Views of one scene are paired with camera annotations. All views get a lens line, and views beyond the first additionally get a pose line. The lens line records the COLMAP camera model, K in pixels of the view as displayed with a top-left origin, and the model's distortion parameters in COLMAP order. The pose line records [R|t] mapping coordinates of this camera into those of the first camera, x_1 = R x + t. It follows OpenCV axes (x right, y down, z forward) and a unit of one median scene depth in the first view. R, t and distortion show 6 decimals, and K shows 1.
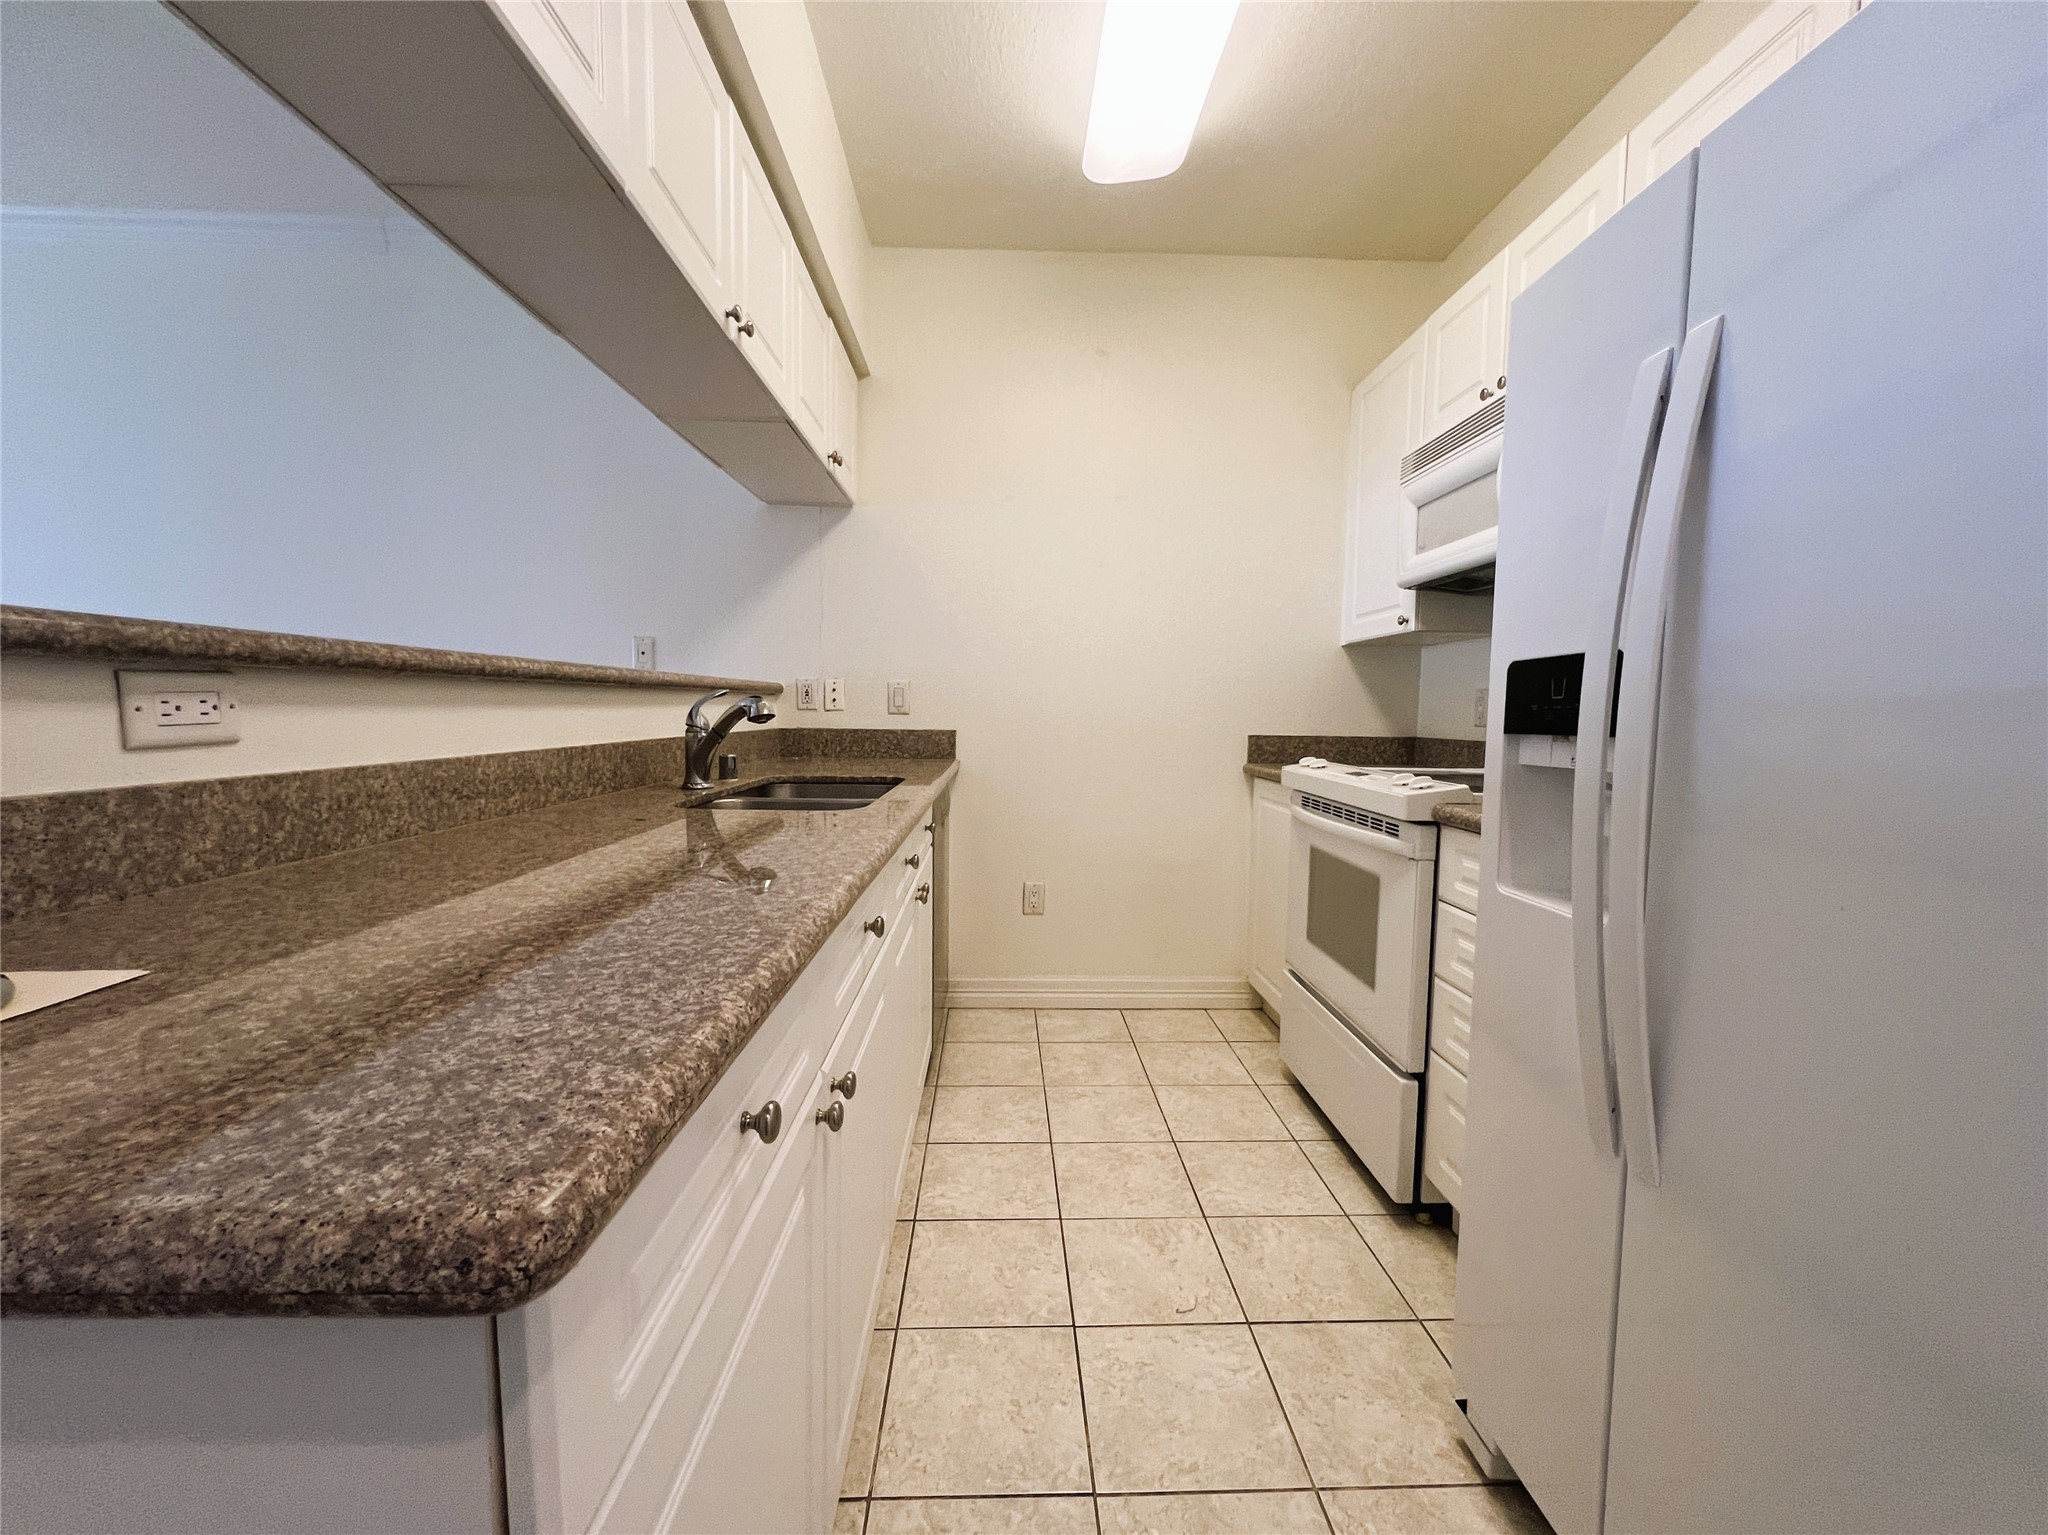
lens RADIAL K [[832.2, 0, 1032.5], [0, 832.2, 769.7], [0, 0, 1]] dist [-0.000517, 0.000019]
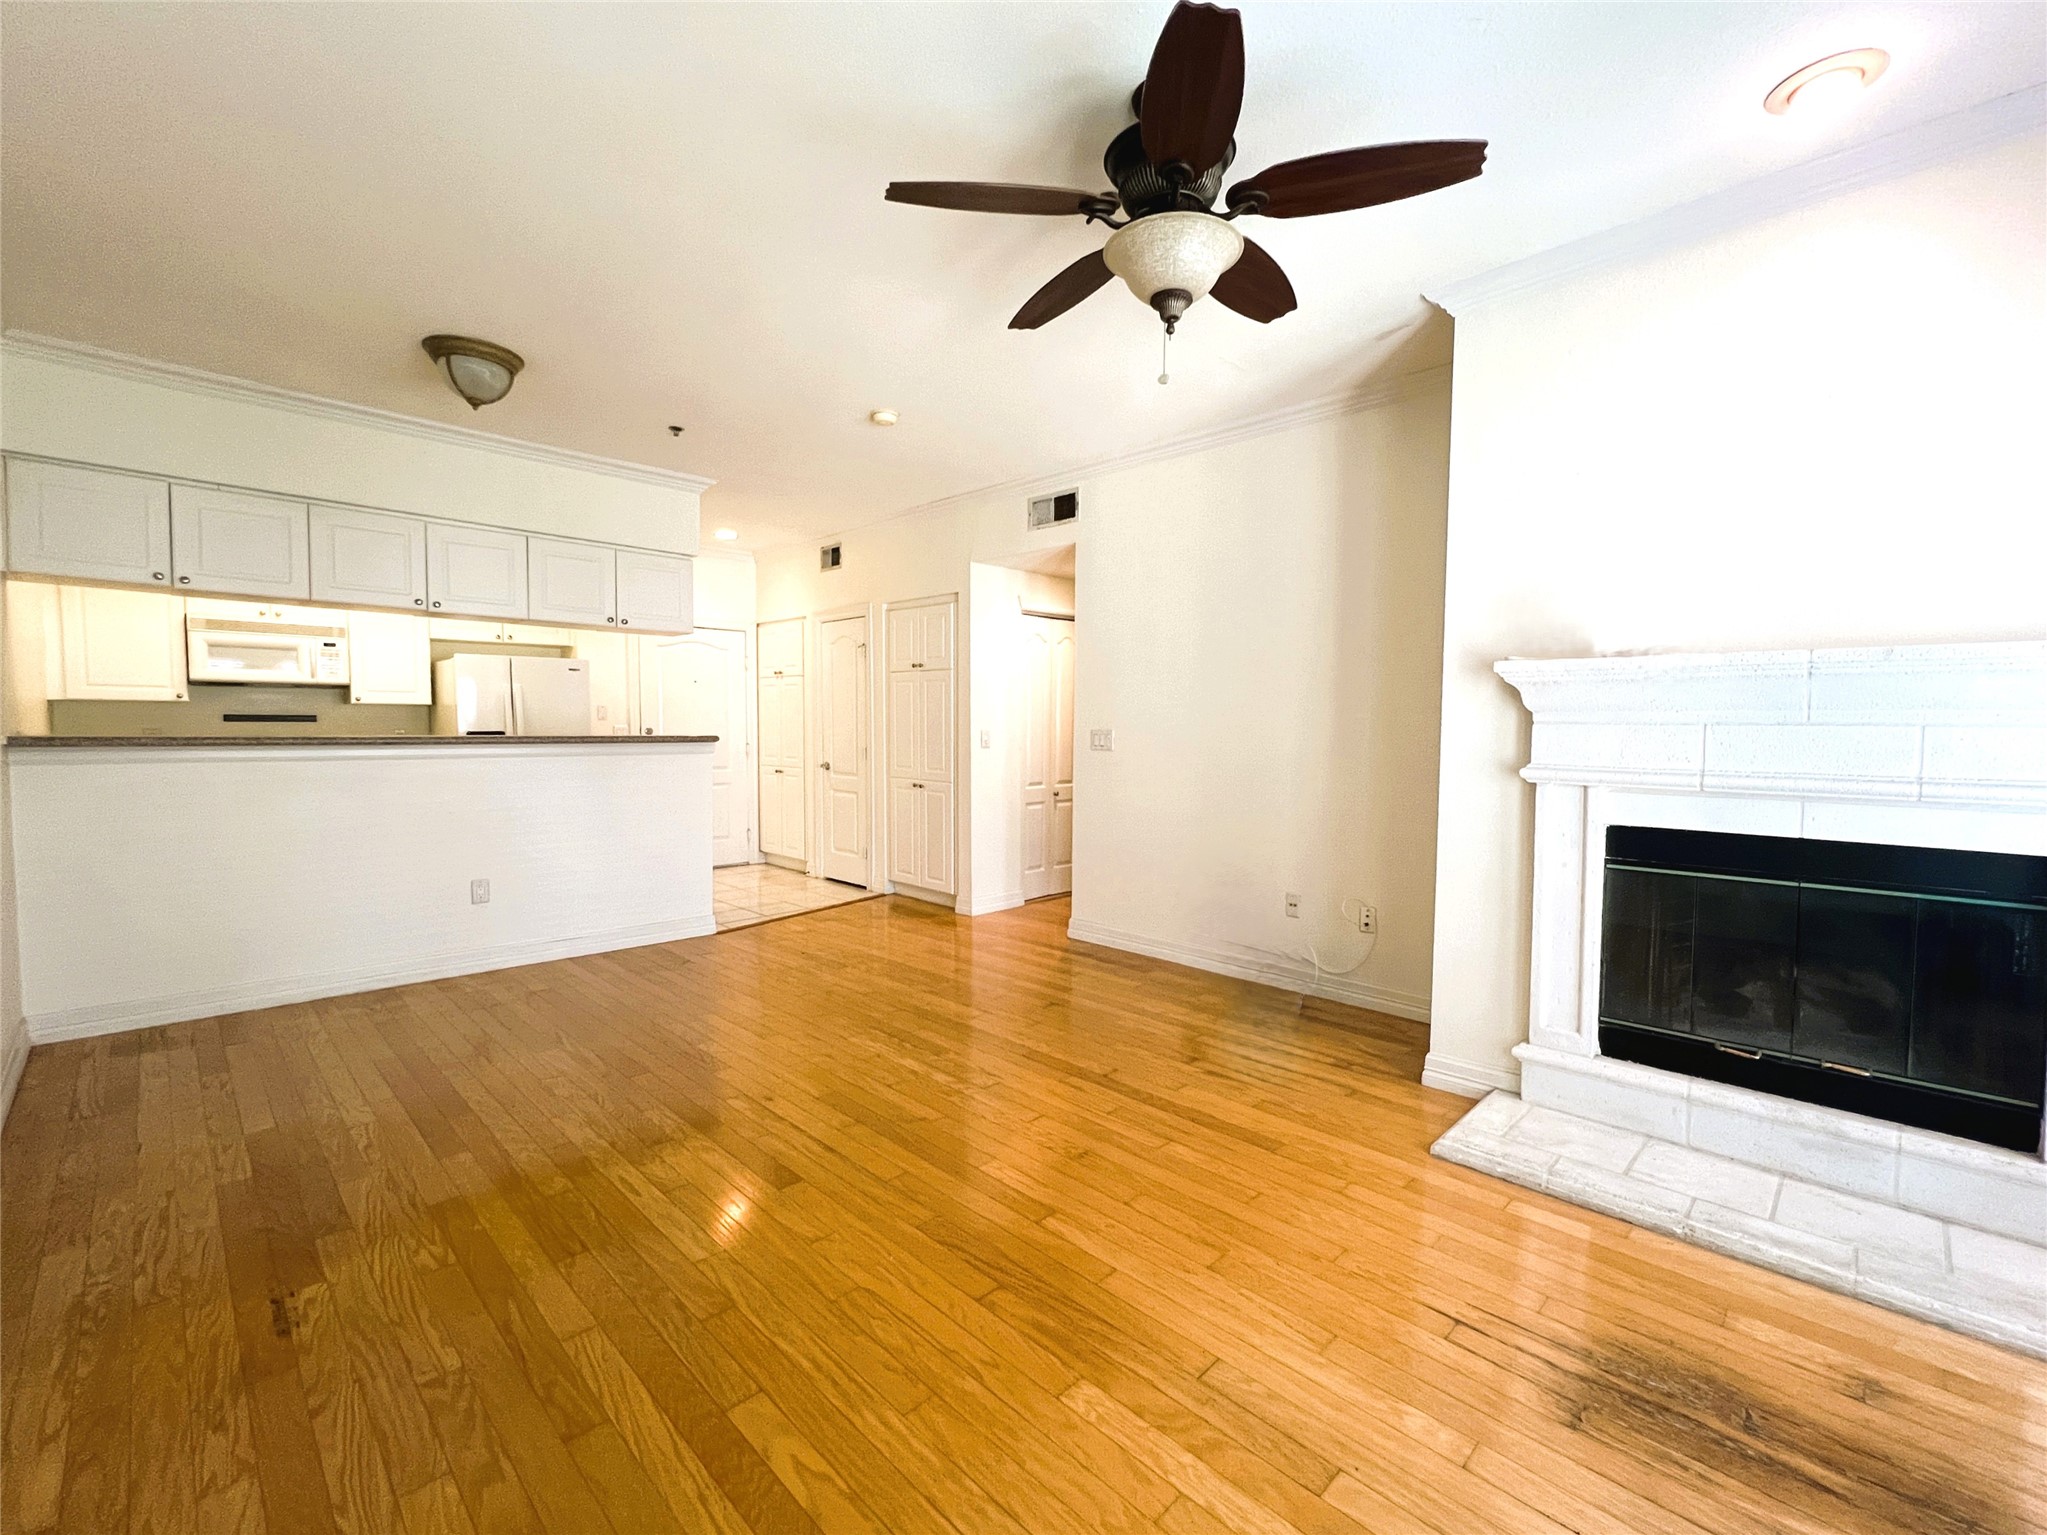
lens RADIAL K [[878.6, 0, 1030.1], [0, 878.6, 770.3], [0, 0, 1]] dist [0.001123, -0.000435]
pose [[-0.681439, -0.058026, 0.729571, -3.428008], [0.036738, 0.992883, 0.113283, -0.233414], [-0.730952, 0.103998, -0.674458, 1.336471]]
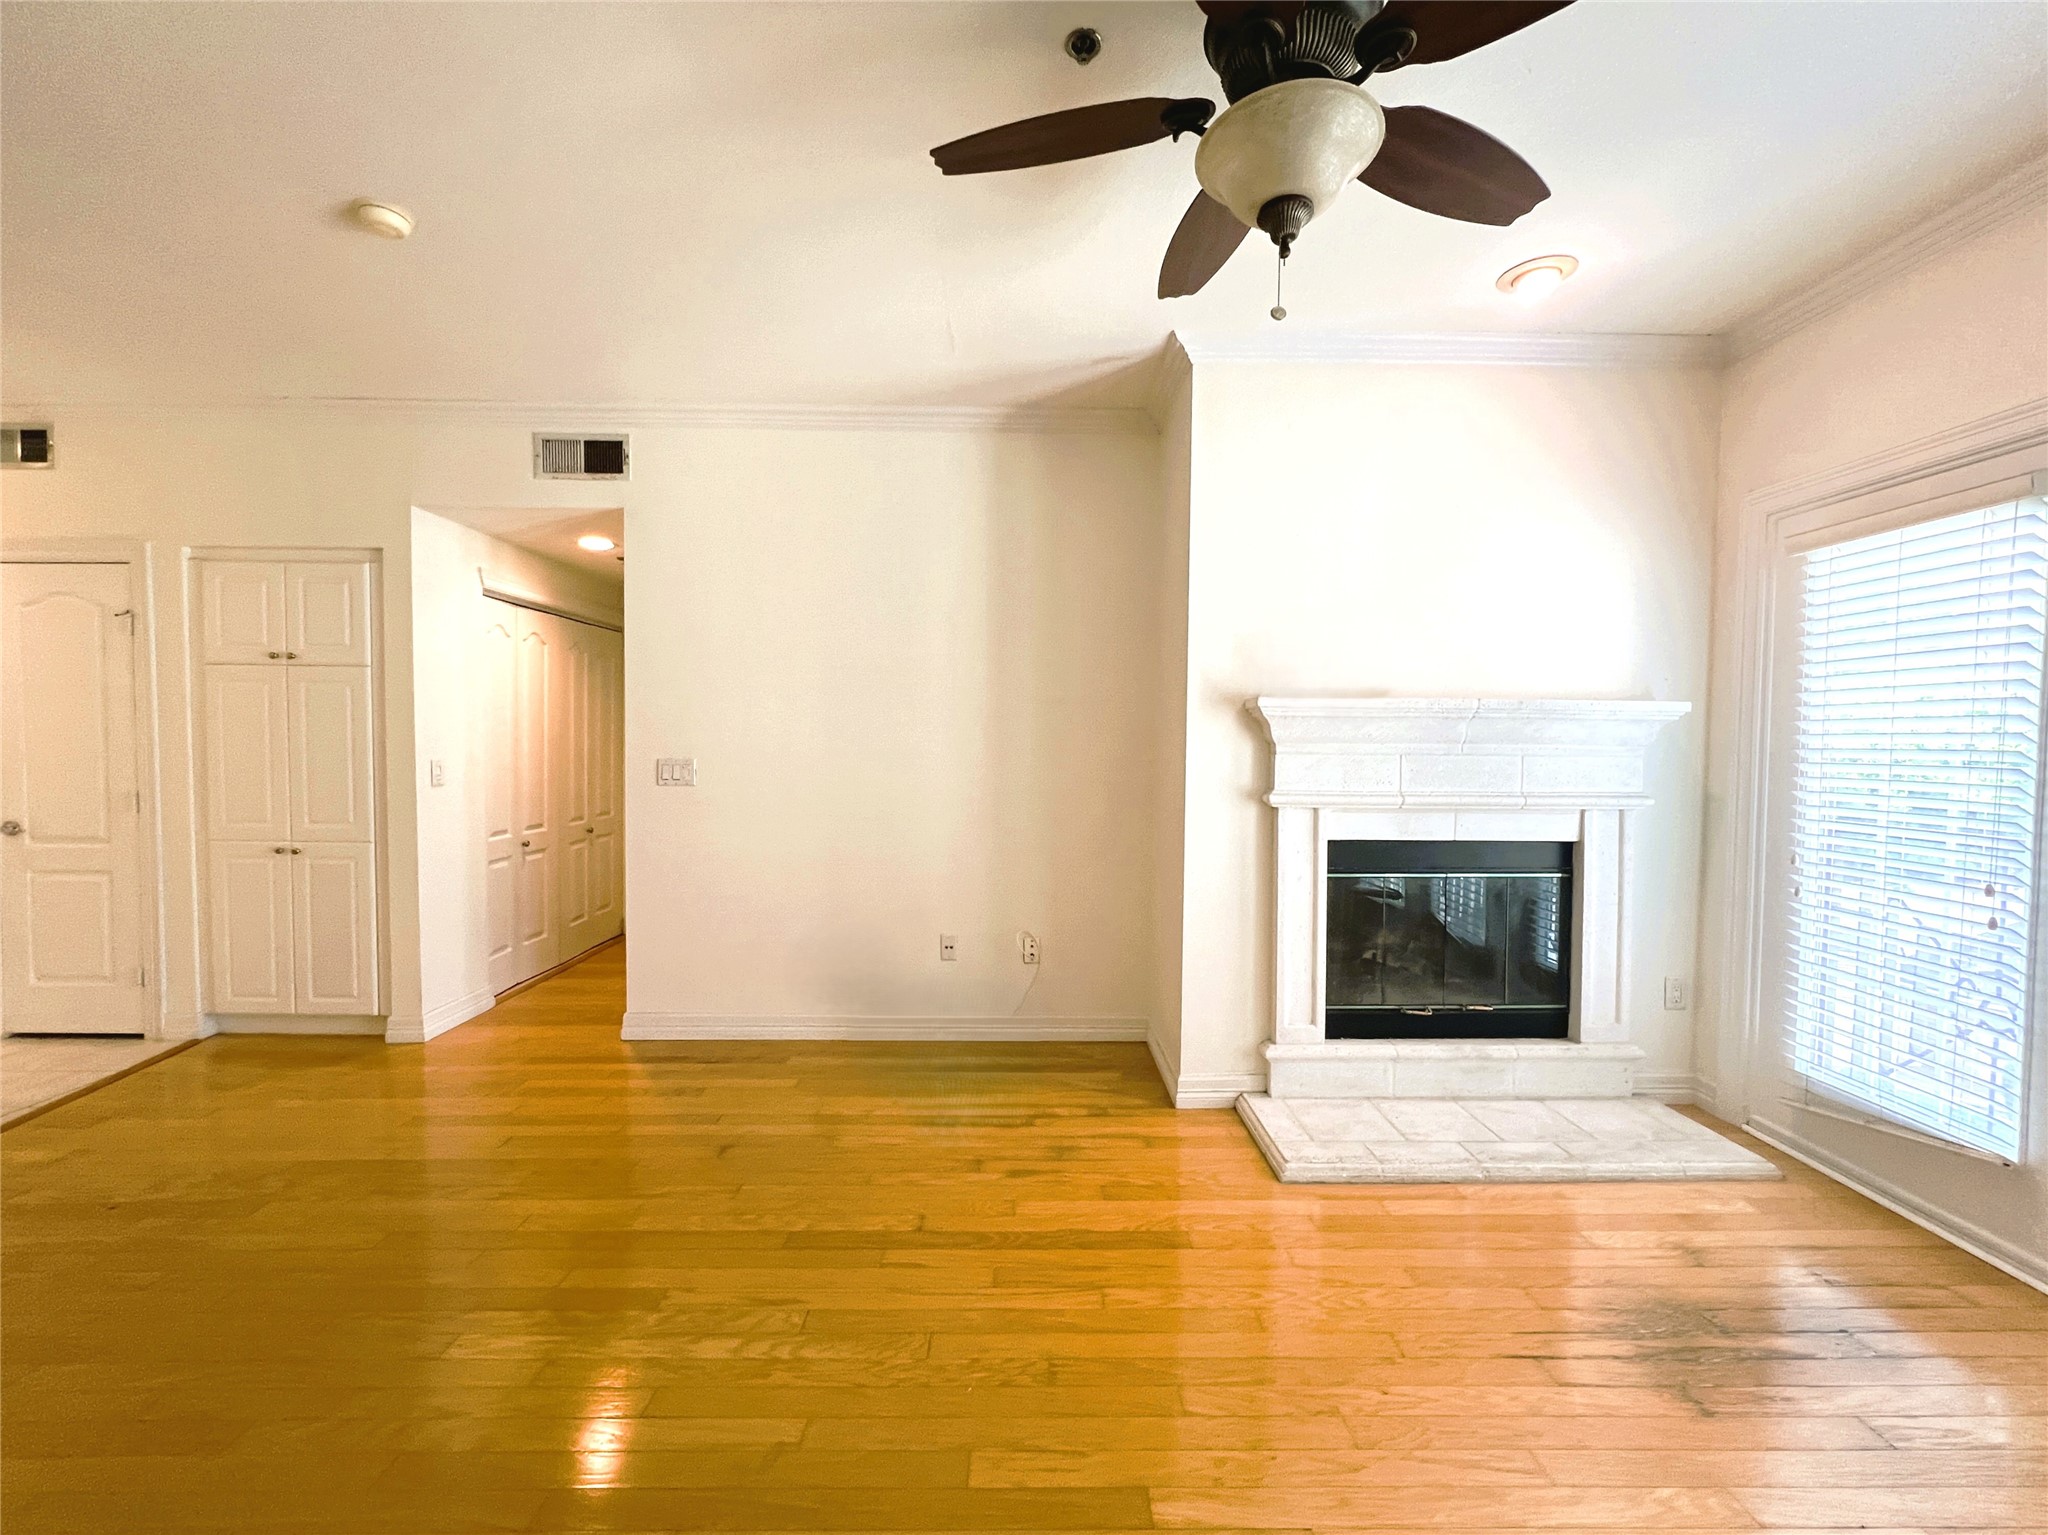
lens RADIAL K [[826.7, 0, 1024.8], [0, 826.7, 770.1], [0, 0, 1]] dist [-0.001688, 0.000304]
pose [[-0.999399, -0.021278, 0.027373, -2.459529], [-0.018322, 0.994405, 0.104034, -0.234113], [-0.029433, 0.103470, -0.994197, 1.251932]]
